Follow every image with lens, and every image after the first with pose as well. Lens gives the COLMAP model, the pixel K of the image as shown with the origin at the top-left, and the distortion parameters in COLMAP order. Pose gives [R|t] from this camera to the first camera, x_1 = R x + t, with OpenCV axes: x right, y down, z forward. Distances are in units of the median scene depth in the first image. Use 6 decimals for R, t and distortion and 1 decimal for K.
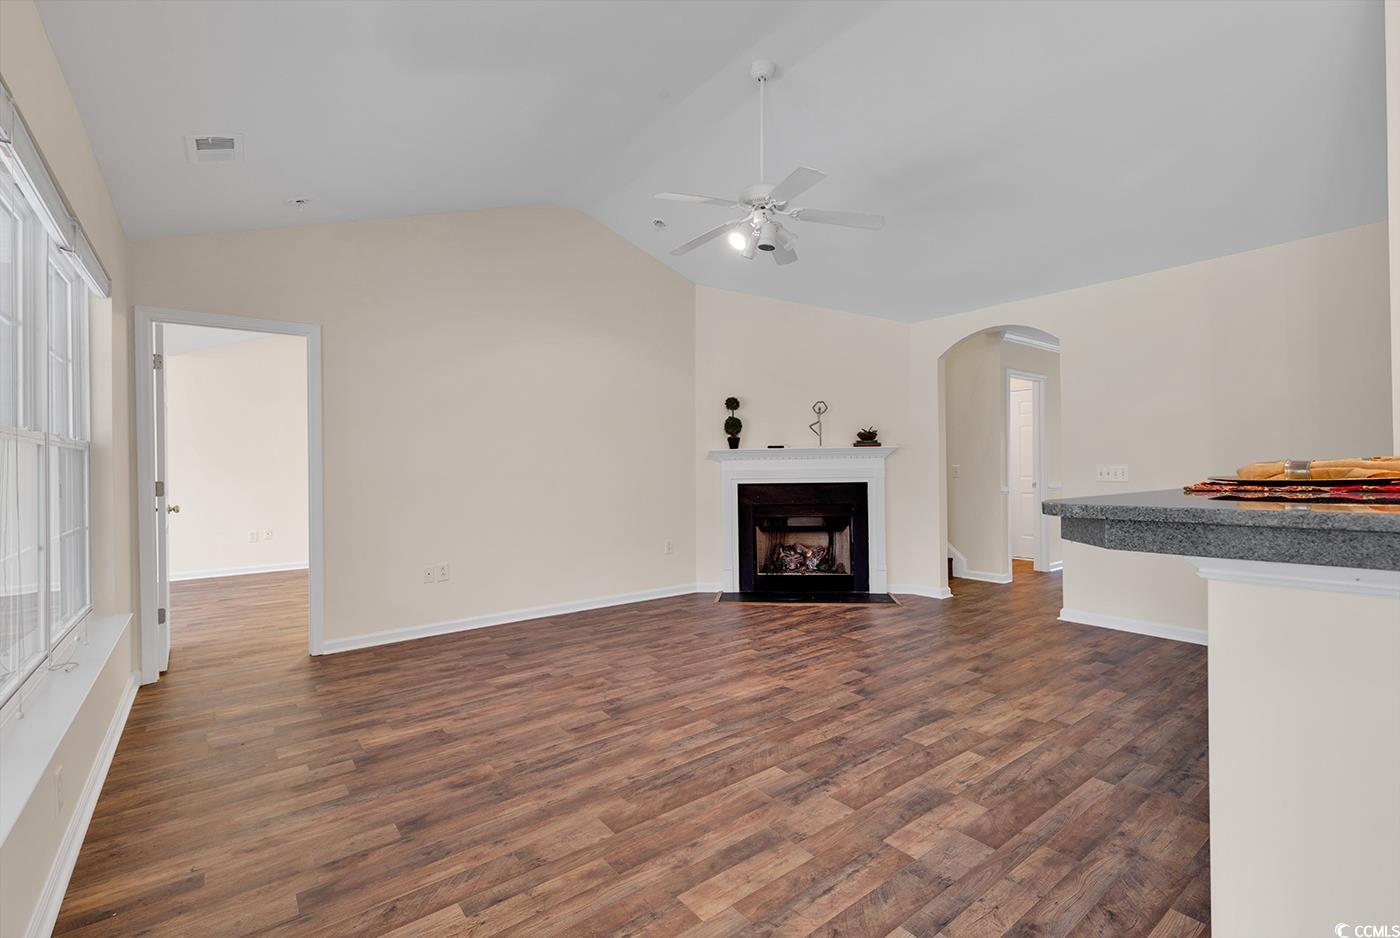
lens RADIAL K [[625.7, 0, 703.3], [0, 625.7, 469.0], [0, 0, 1]] dist [0.004902, -0.000206]
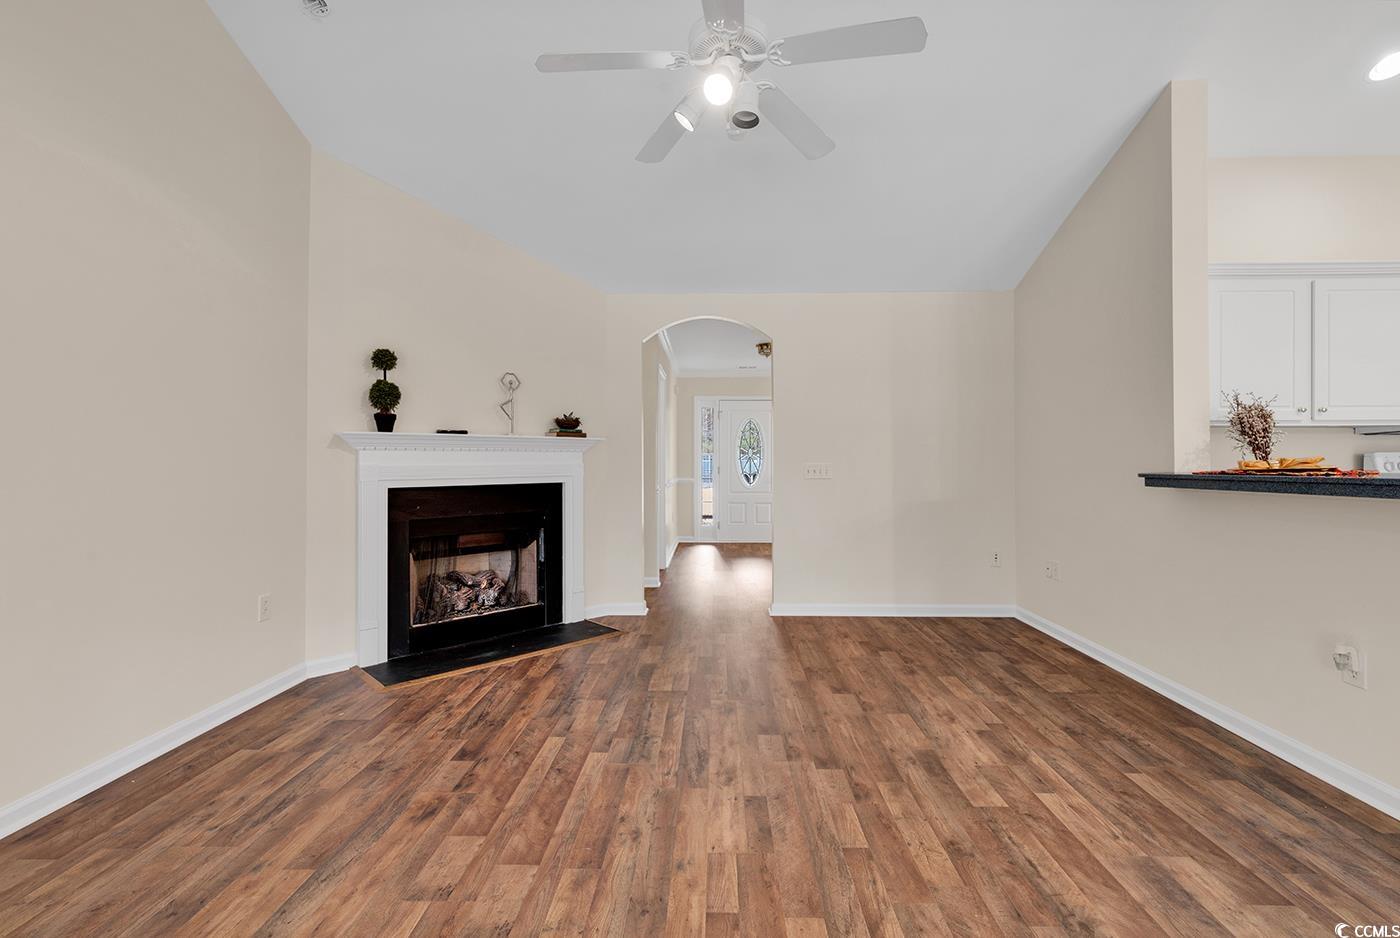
lens RADIAL K [[634.1, 0, 700.2], [0, 634.1, 466.7], [0, 0, 1]] dist [0.009423, -0.002922]
pose [[0.629215, 0.004432, 0.777219, -0.356483], [-0.003822, 0.999989, -0.002609, 0.003524], [-0.777222, -0.001329, 0.629225, 0.525420]]
